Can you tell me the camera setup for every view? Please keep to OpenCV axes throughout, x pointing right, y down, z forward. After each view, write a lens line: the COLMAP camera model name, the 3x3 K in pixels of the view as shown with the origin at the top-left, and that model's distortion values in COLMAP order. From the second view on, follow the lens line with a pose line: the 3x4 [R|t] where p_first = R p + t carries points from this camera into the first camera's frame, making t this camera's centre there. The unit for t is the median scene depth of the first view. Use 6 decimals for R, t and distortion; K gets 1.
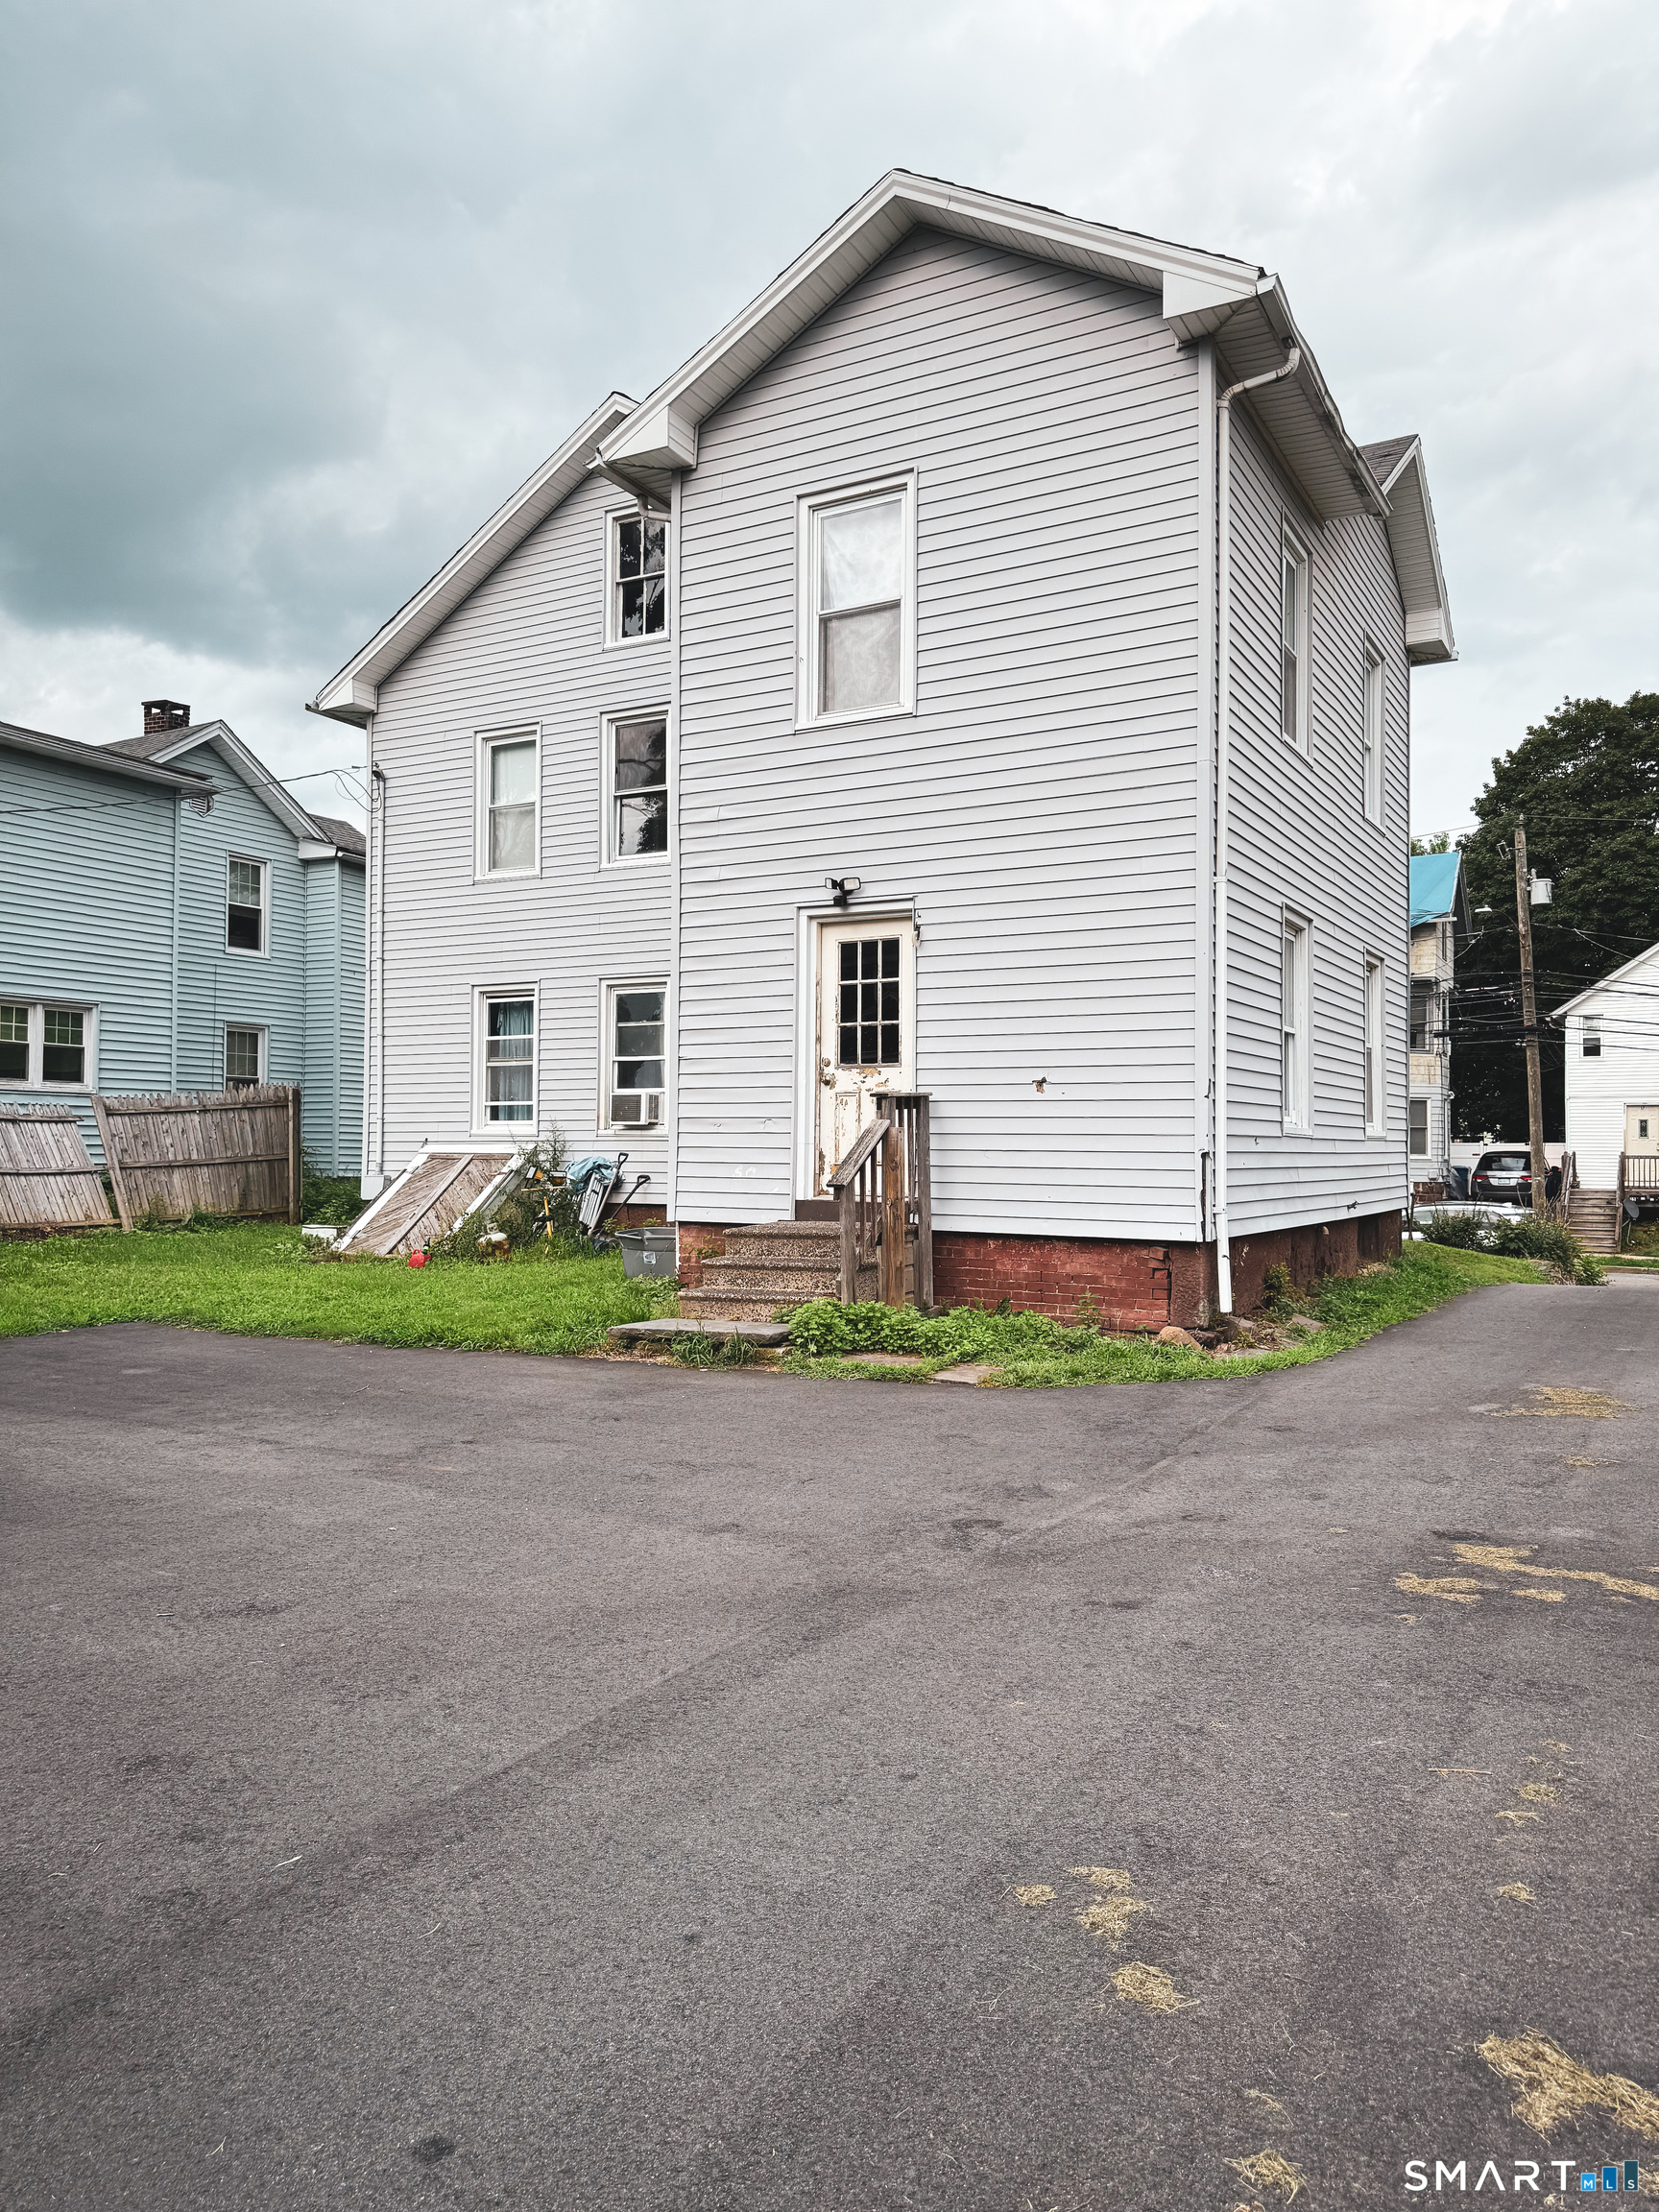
lens RADIAL K [[1576.0, 0, 816.8], [0, 1576.0, 1114.4], [0, 0, 1]] dist [0.184353, -0.436119]
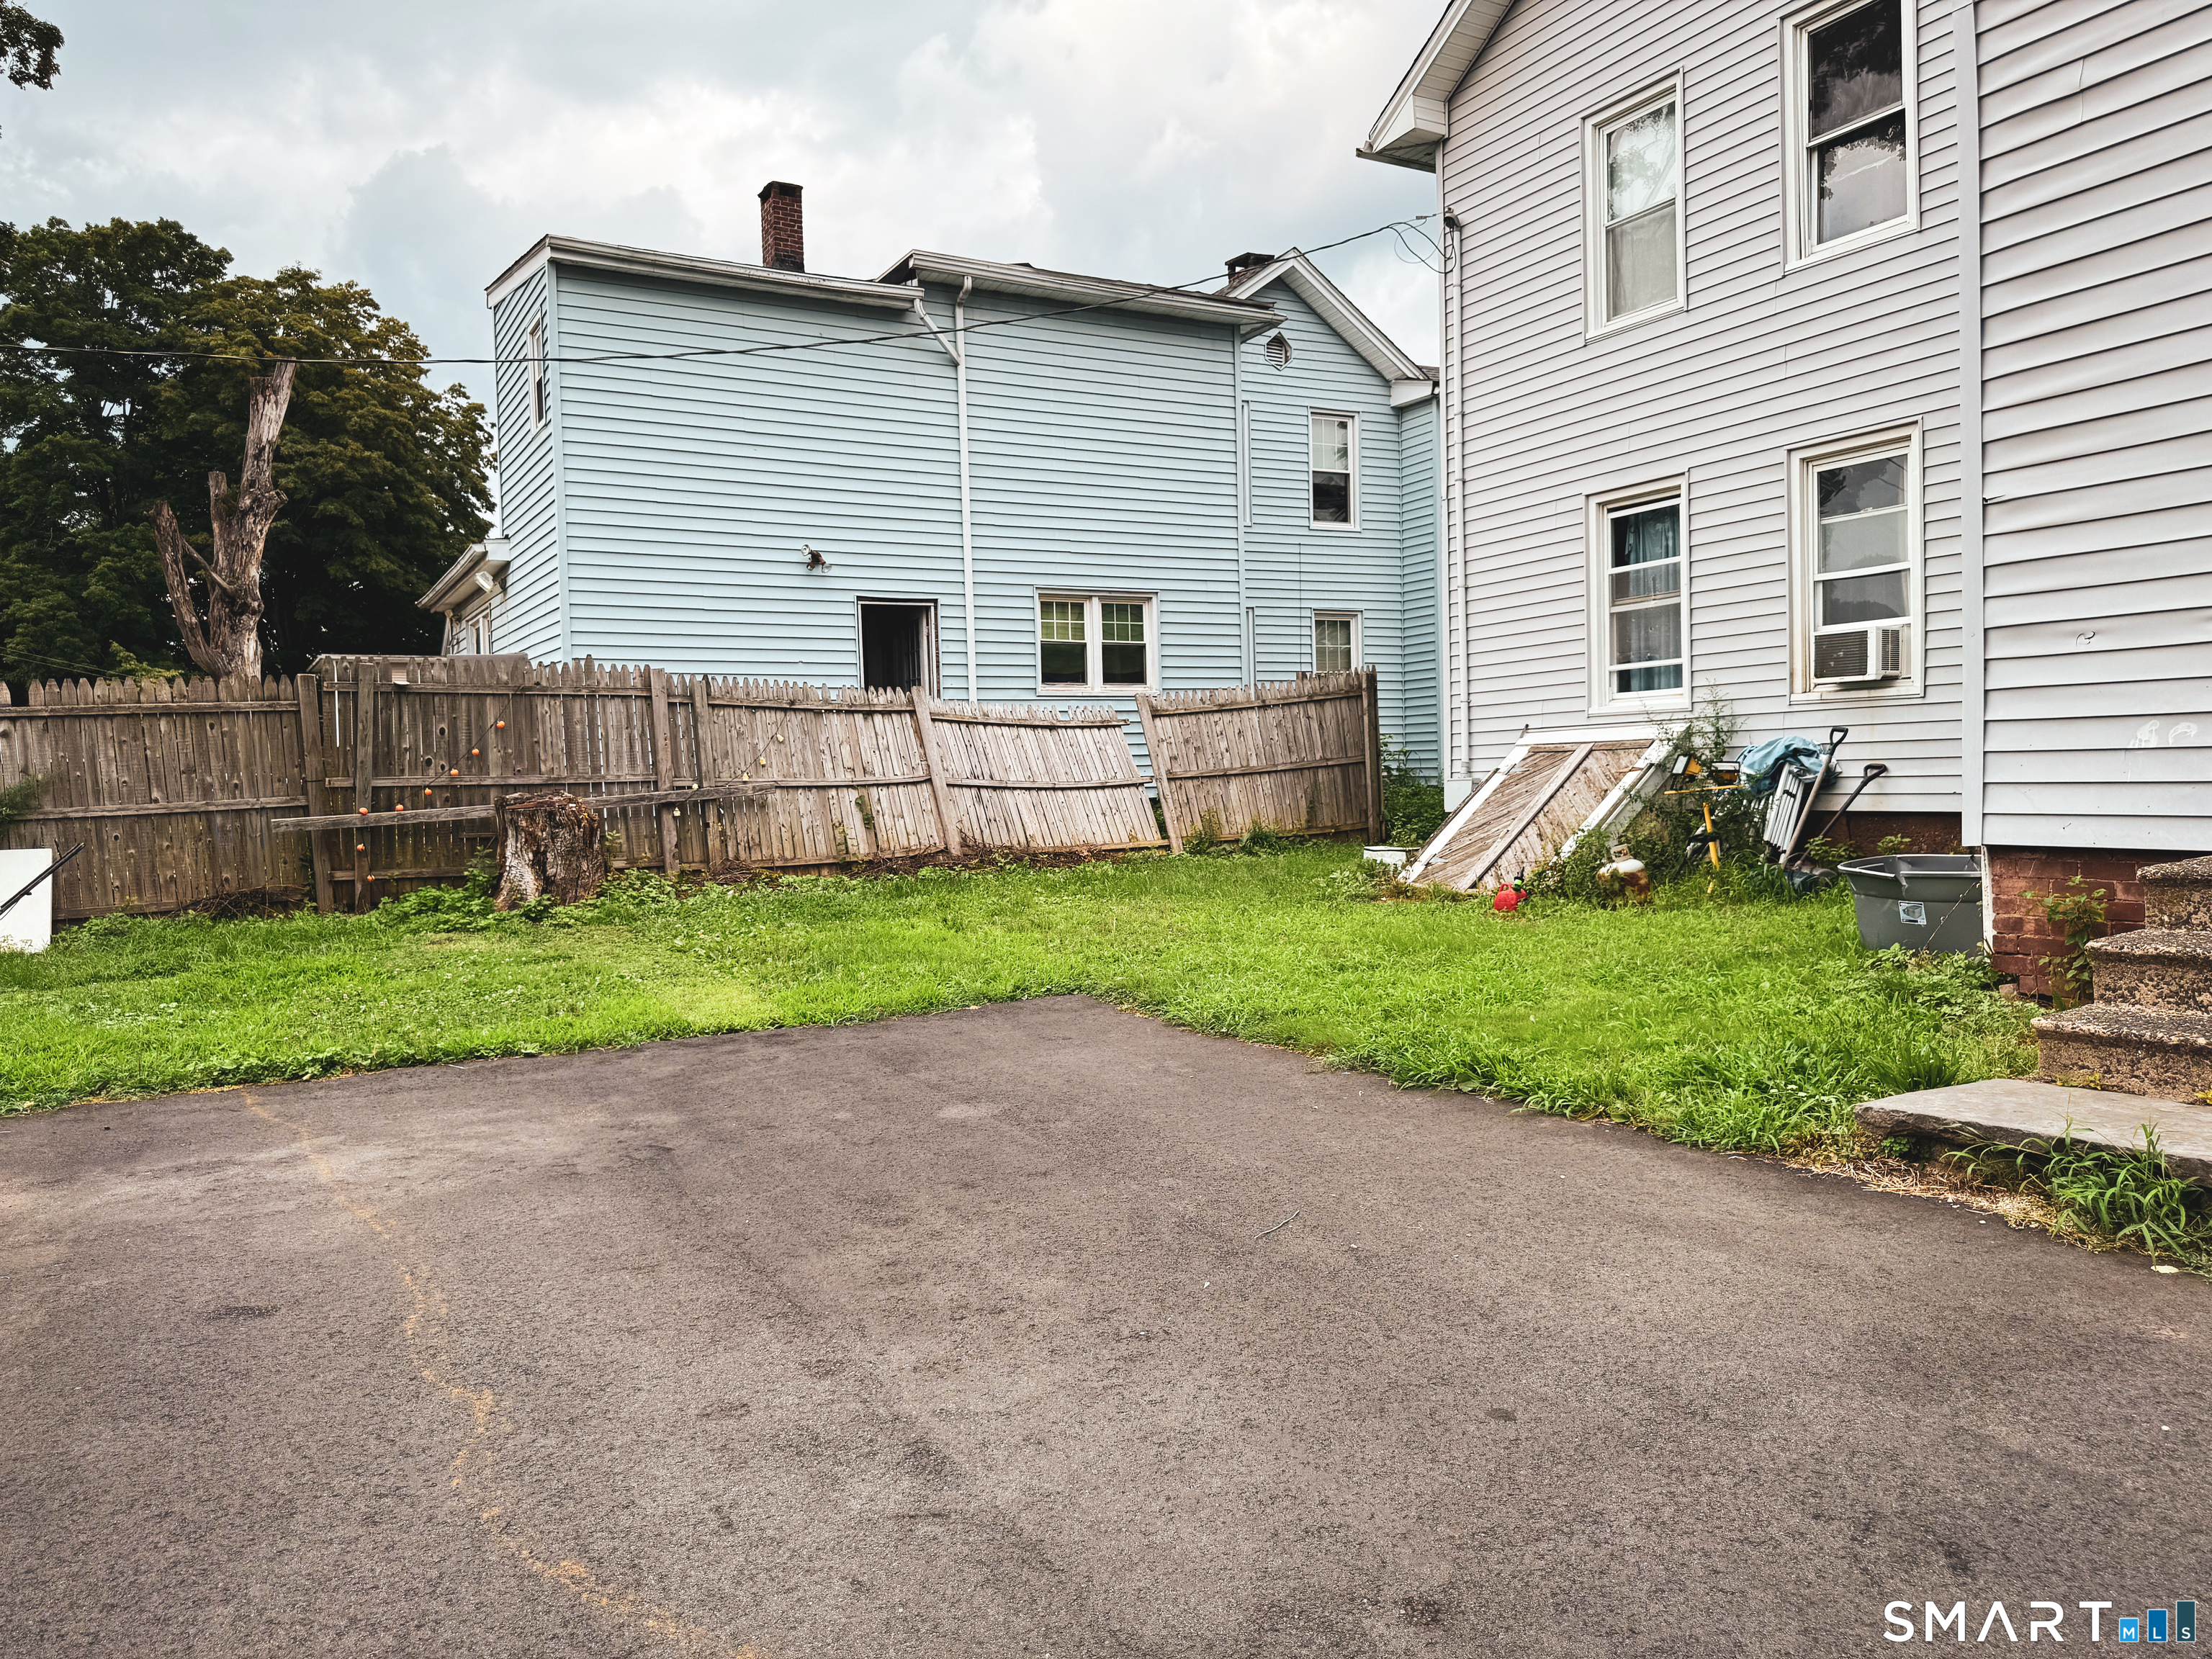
lens RADIAL K [[1576.0, 0, 1115.8], [0, 1576.0, 815.2], [0, 0, 1]] dist [0.184353, -0.436119]
pose [[0.863751, -0.017305, -0.503622, -0.048381], [0.044962, 0.998071, 0.042819, 0.017453], [0.501909, -0.059629, 0.862862, 0.303873]]
